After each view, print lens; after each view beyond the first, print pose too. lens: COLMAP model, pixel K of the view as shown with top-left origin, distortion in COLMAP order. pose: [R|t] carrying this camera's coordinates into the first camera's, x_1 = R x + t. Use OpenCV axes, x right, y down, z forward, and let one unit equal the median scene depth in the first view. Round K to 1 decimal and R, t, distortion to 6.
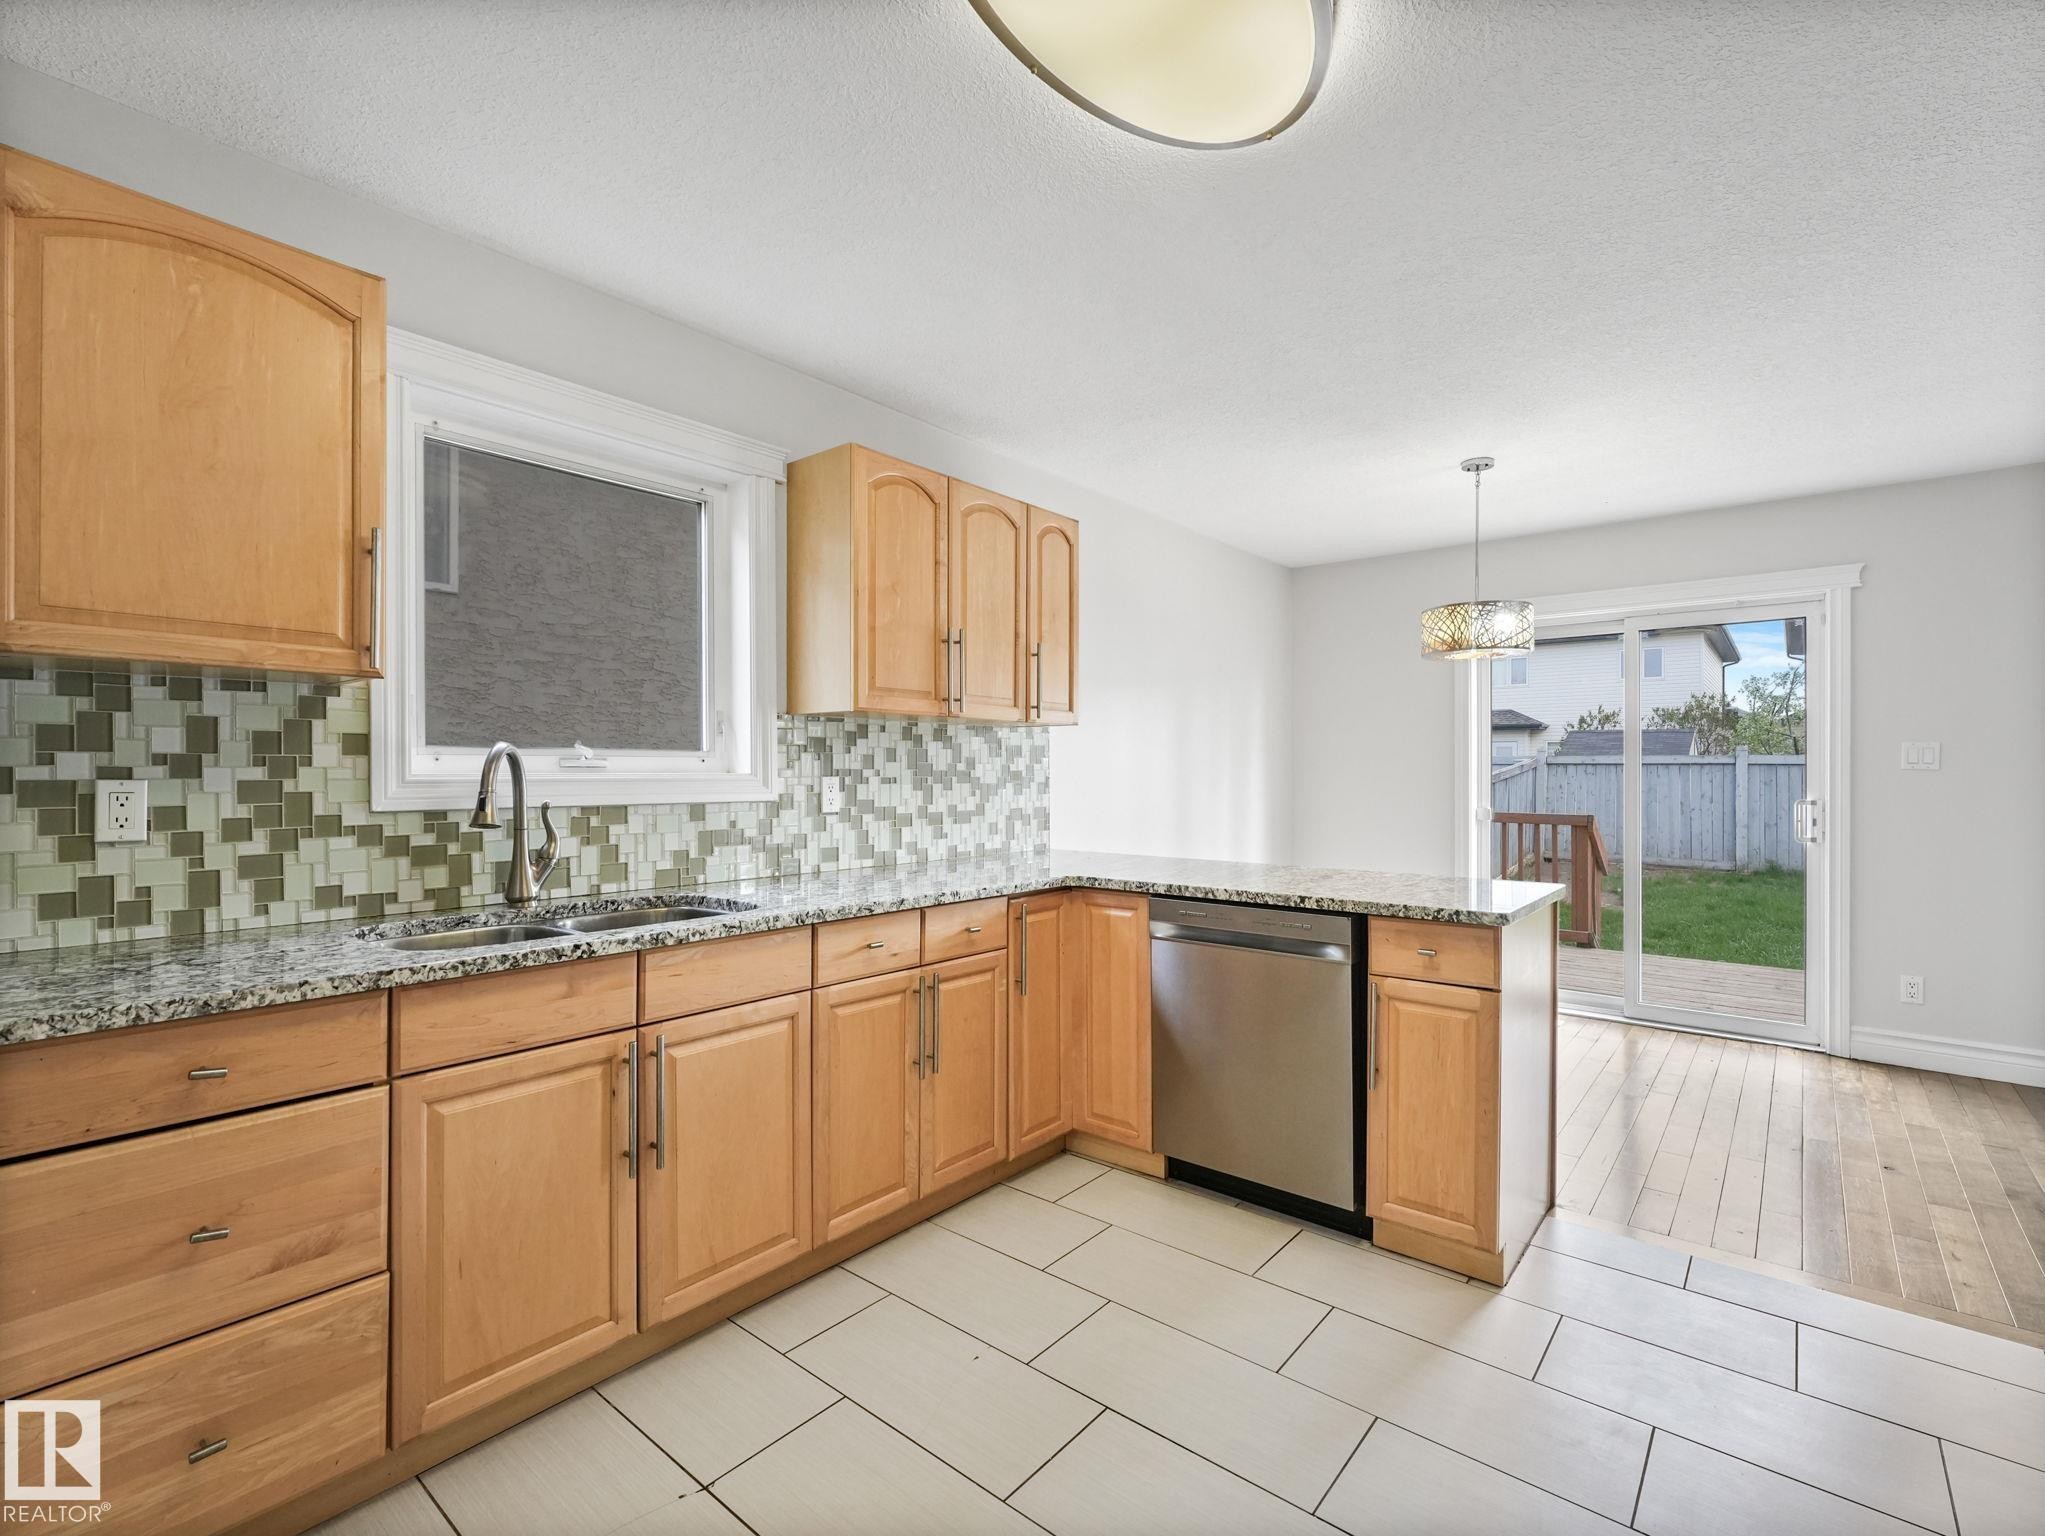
lens RADIAL K [[936.2, 0, 1024.5], [0, 936.2, 772.8], [0, 0, 1]] dist [-0.001300, 0.000671]
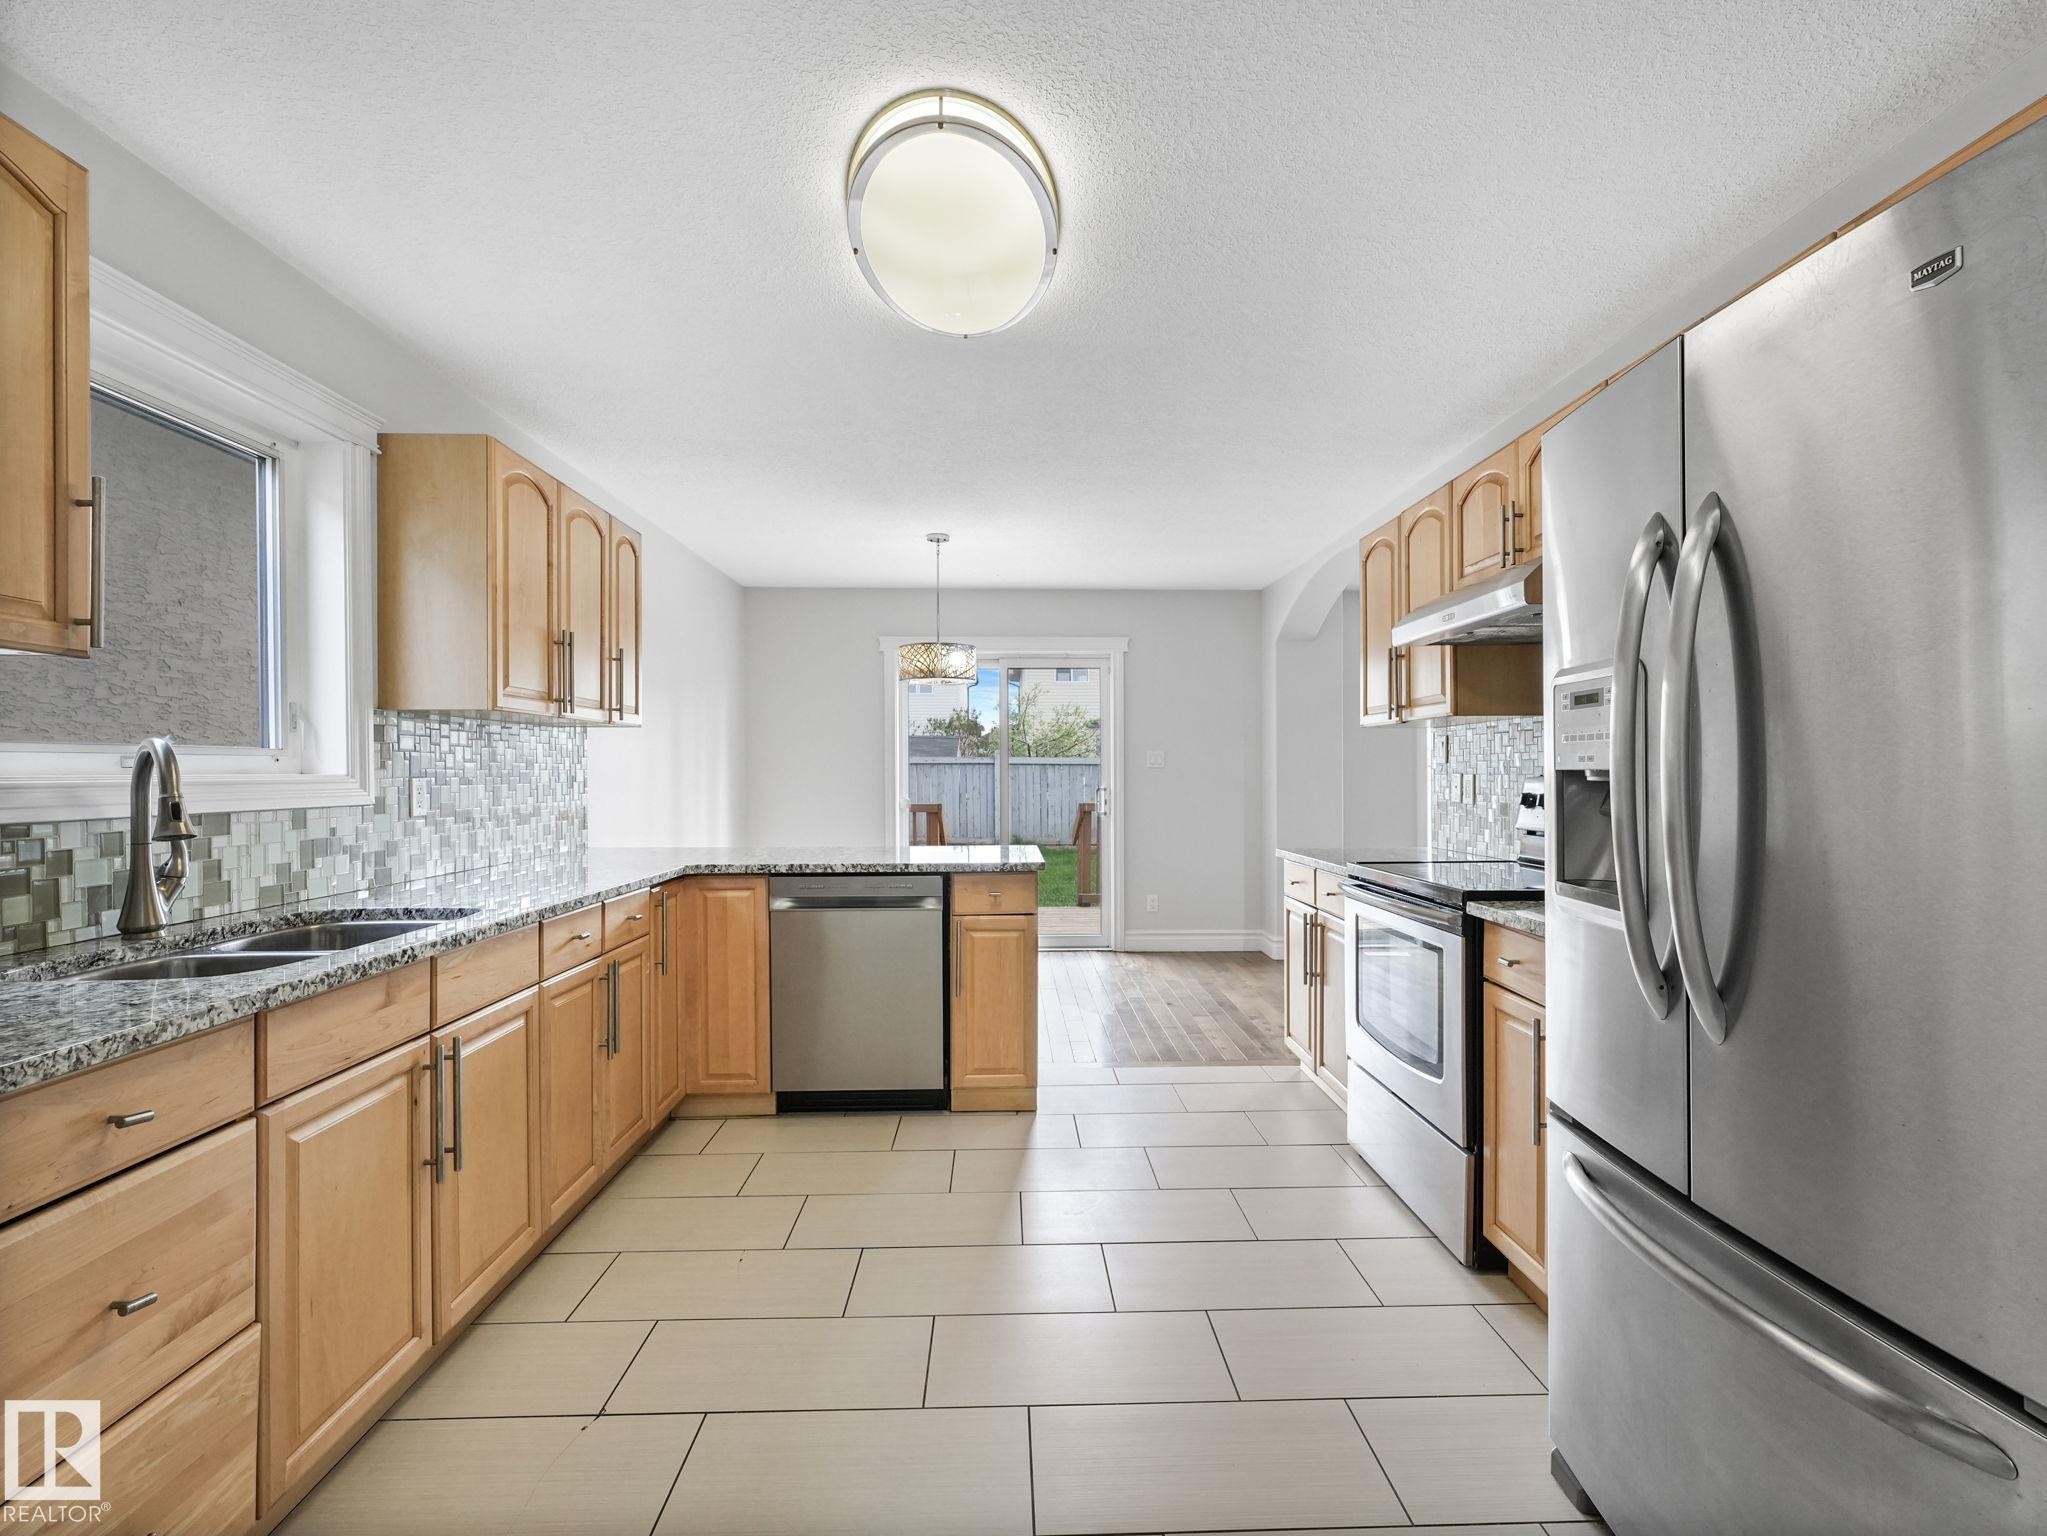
lens RADIAL K [[937.2, 0, 1025.5], [0, 937.2, 772.8], [0, 0, 1]] dist [-0.001300, 0.000671]
pose [[0.749936, -0.005341, 0.661489, -0.452327], [0.005014, 0.999985, 0.002390, 0.000215], [-0.661491, 0.001524, 0.749951, -0.112485]]
